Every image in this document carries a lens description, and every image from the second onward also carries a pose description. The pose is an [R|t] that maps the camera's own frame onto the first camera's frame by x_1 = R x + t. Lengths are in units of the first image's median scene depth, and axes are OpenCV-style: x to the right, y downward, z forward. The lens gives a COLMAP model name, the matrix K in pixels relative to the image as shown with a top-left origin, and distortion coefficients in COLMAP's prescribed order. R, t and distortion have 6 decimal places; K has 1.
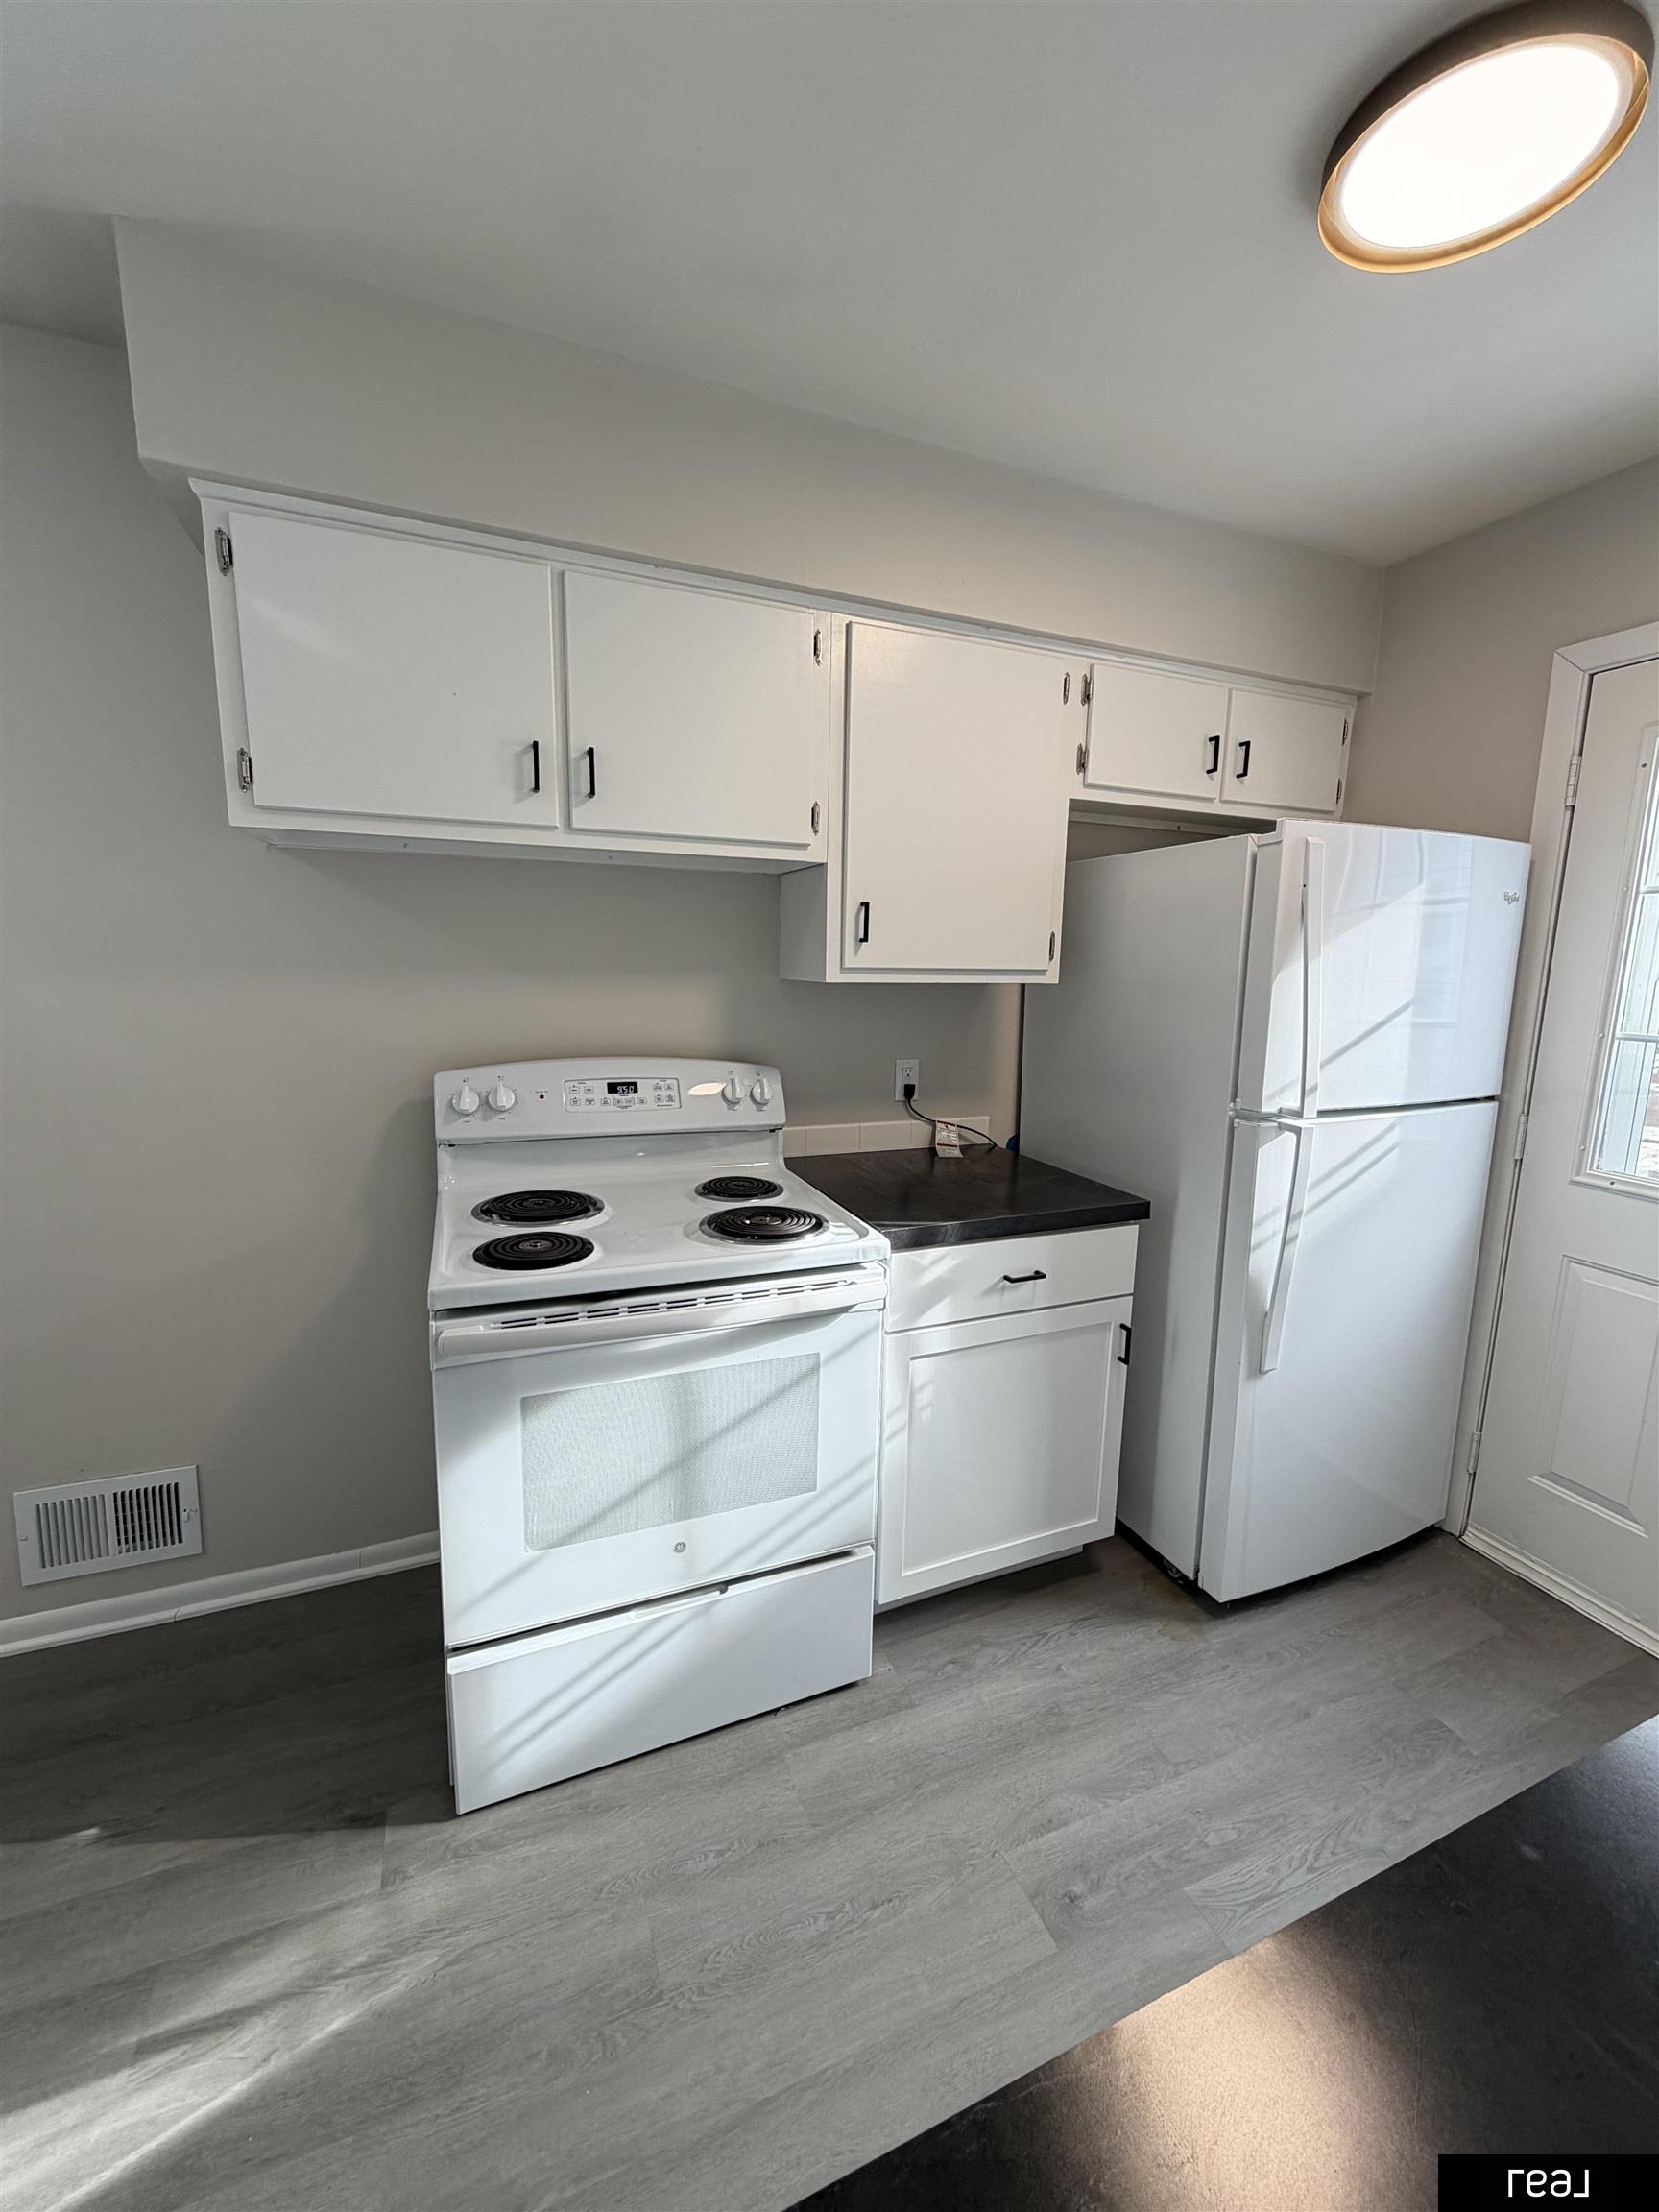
lens RADIAL K [[874.2, 0, 833.1], [0, 874.2, 1097.4], [0, 0, 1]] dist [-0.000218, 0.000191]
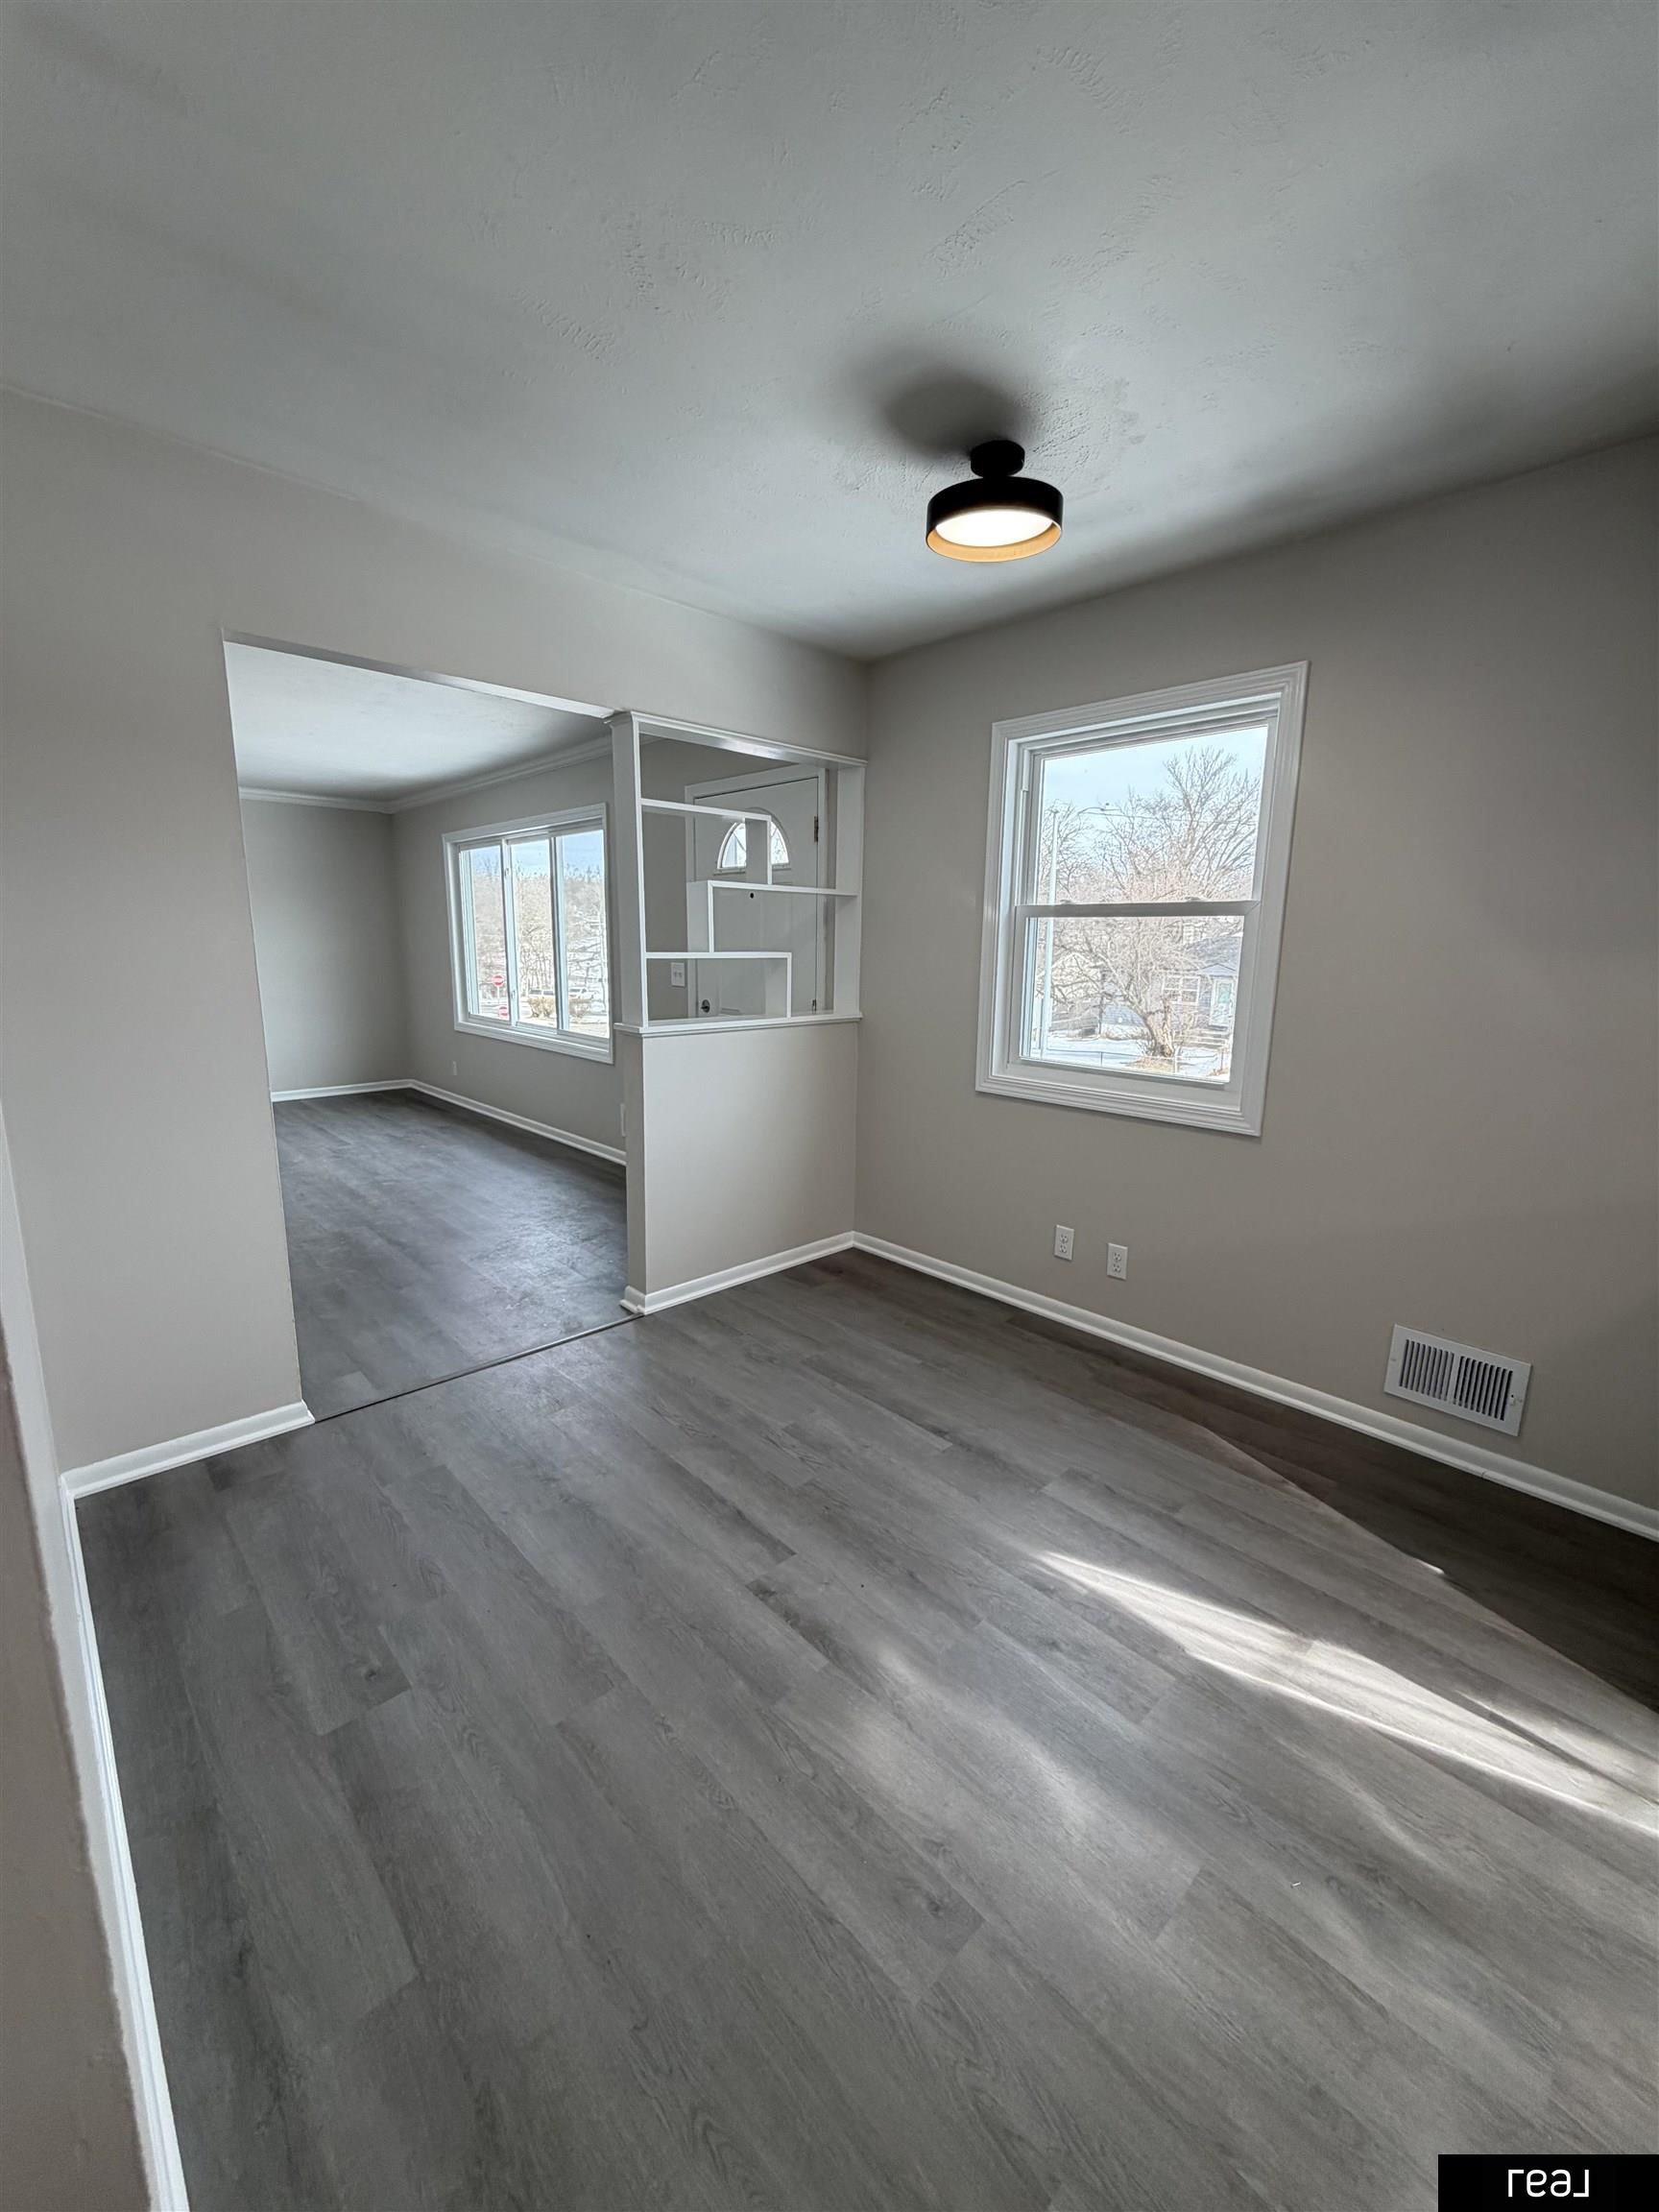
lens RADIAL K [[874.2, 0, 833.9], [0, 874.2, 1094.7], [0, 0, 1]] dist [-0.000218, 0.000191]
pose [[0.363317, 0.148379, -0.919774, -0.022912], [-0.153866, 0.983236, 0.097839, 0.084734], [0.918872, 0.105976, 0.380057, -0.391134]]
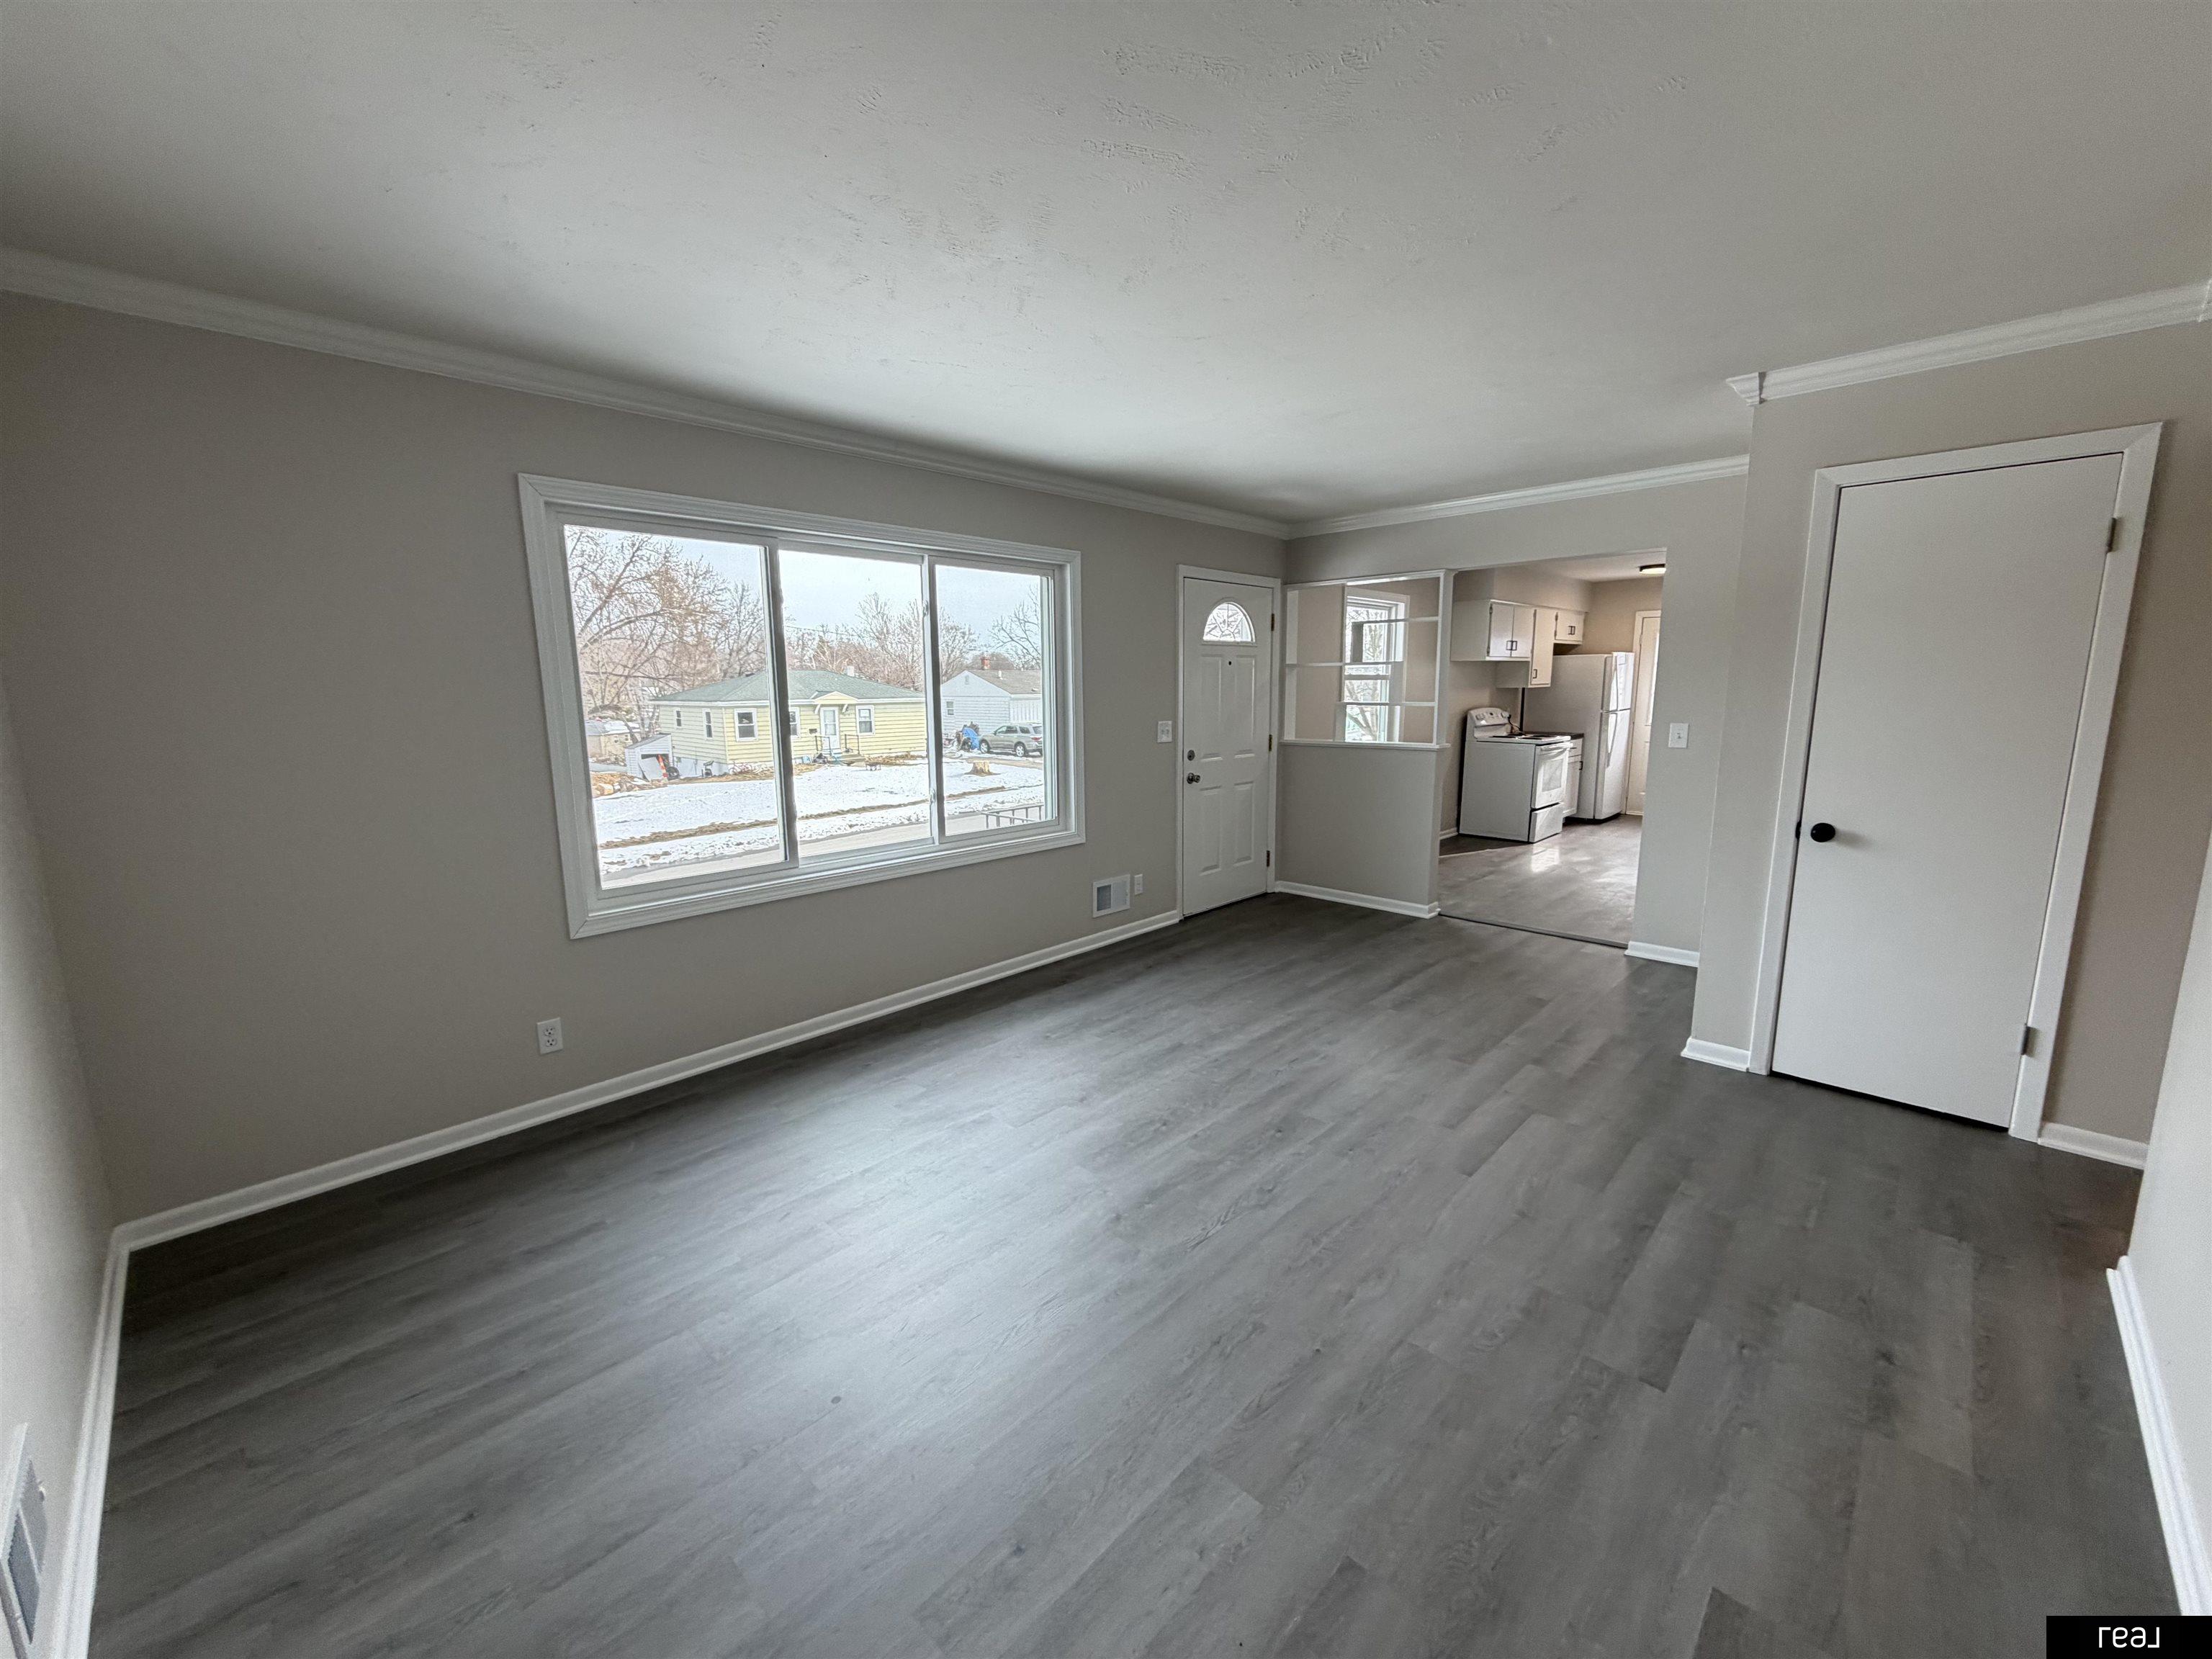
lens RADIAL K [[874.2, 0, 1113.4], [0, 874.2, 825.7], [0, 0, 1]] dist [-0.000218, 0.000191]
pose [[0.915562, -0.096956, 0.390315, -5.123776], [0.096106, 0.995133, 0.021762, 0.365008], [-0.390525, 0.017587, 0.920424, -3.074601]]
